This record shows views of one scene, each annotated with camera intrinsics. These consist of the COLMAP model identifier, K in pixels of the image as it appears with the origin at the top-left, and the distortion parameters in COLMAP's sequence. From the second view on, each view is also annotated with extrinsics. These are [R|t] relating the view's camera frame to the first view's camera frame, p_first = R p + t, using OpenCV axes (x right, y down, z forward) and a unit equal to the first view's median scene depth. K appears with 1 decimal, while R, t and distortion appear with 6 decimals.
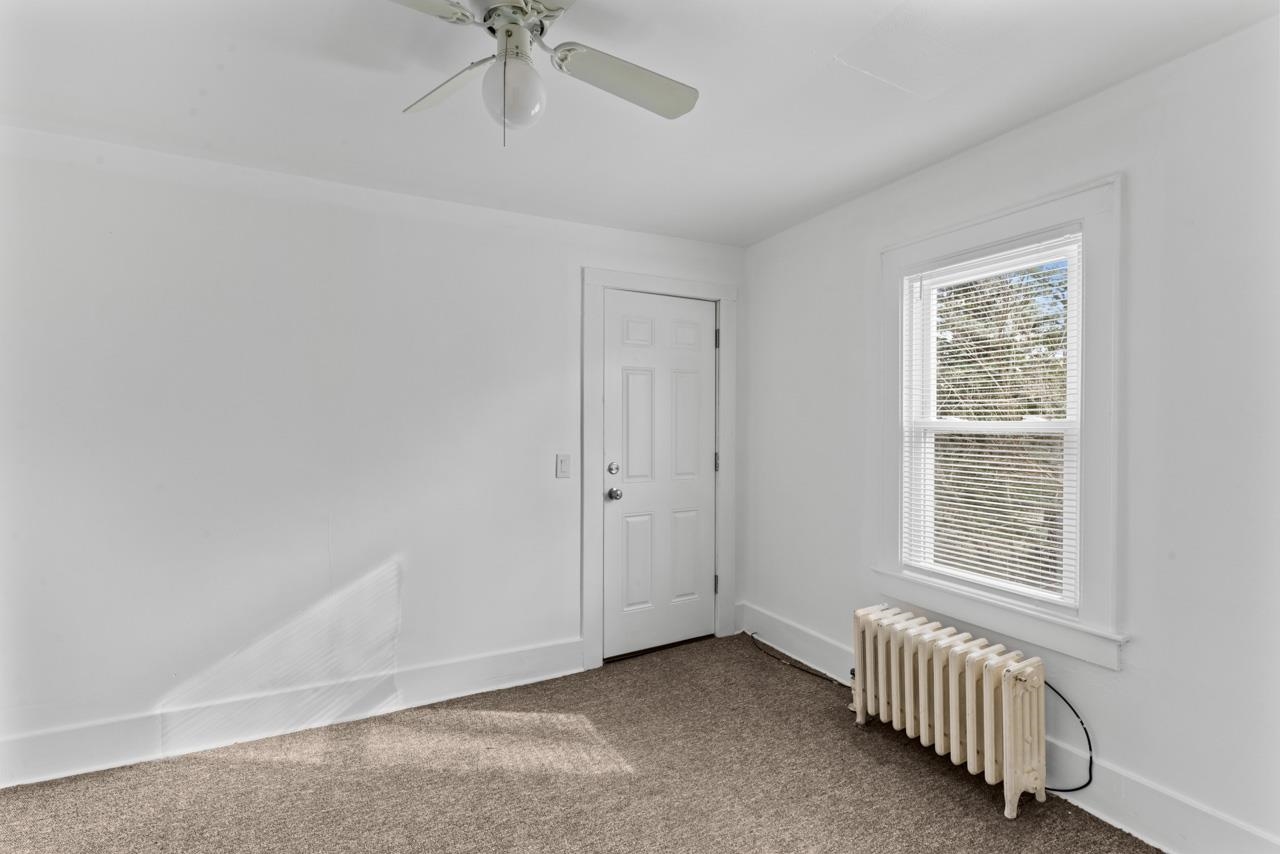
lens RADIAL K [[592.1, 0, 640.0], [0, 592.1, 427.0], [0, 0, 1]] dist [-0.010150, -0.000431]
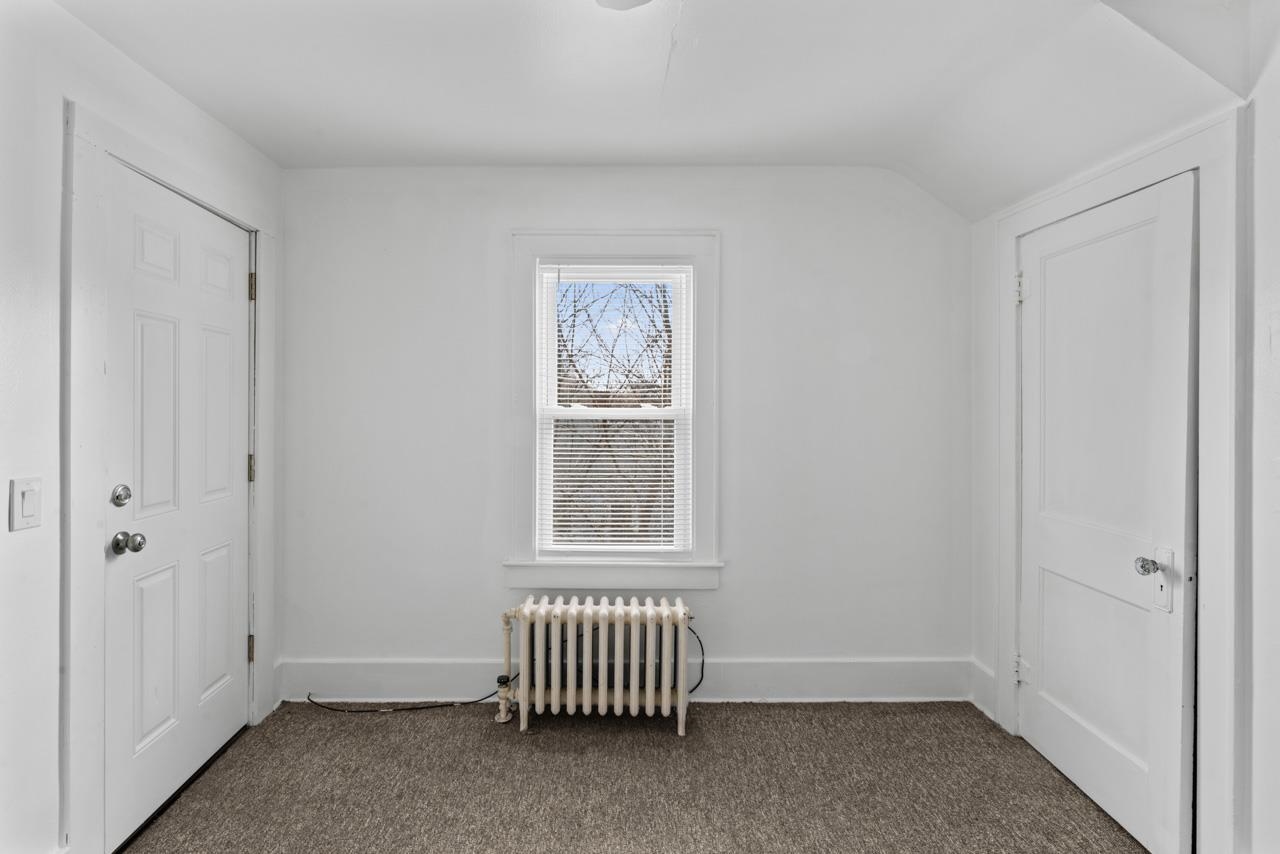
lens RADIAL K [[602.7, 0, 598.4], [0, 602.7, 406.5], [0, 0, 1]] dist [-0.011809, -0.000171]
pose [[0.438174, 0.001544, 0.898889, -0.417843], [0.007617, 0.999956, -0.005430, -0.006177], [-0.898858, 0.009226, 0.438143, 0.449684]]
